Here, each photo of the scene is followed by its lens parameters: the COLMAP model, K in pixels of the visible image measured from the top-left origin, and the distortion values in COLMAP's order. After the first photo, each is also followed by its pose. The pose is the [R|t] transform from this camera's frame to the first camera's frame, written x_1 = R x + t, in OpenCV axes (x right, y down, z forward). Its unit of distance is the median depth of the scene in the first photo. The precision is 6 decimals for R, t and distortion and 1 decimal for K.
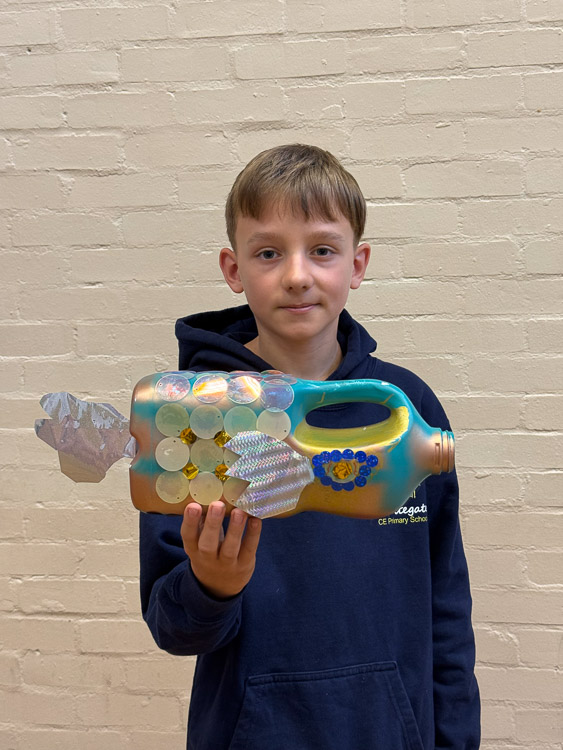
lens RADIAL K [[1054.4, 0, 283.7], [0, 1054.4, 381.2], [0, 0, 1]] dist [0.089051, 0.000000]
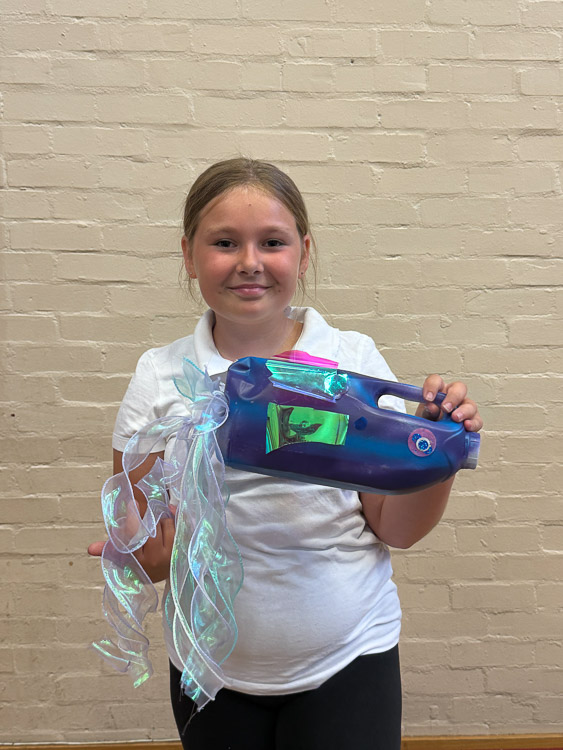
lens RADIAL K [[852.4, 0, 281.6], [0, 852.4, 382.7], [0, 0, 1]] dist [0.057650, 0.000000]
pose [[0.984471, 0.001257, 0.175542, -0.489574], [-0.006916, 0.999476, 0.031629, 0.025695], [-0.175411, -0.032352, 0.983964, 0.036456]]
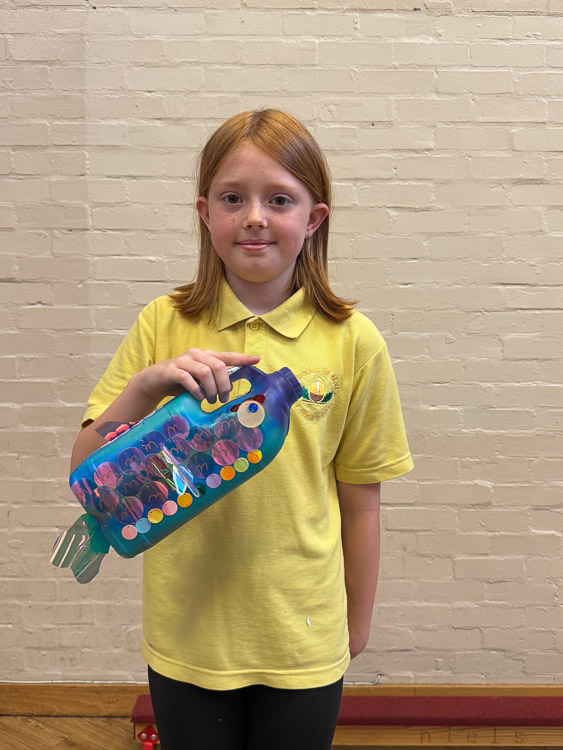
lens RADIAL K [[684.5, 0, 281.0], [0, 684.5, 380.0], [0, 0, 1]] dist [0.068814, -0.133660]
pose [[0.991624, 0.008387, 0.128883, -0.484823], [-0.010856, 0.999771, 0.018467, 0.027440], [-0.128698, -0.019712, 0.991488, 0.060539]]
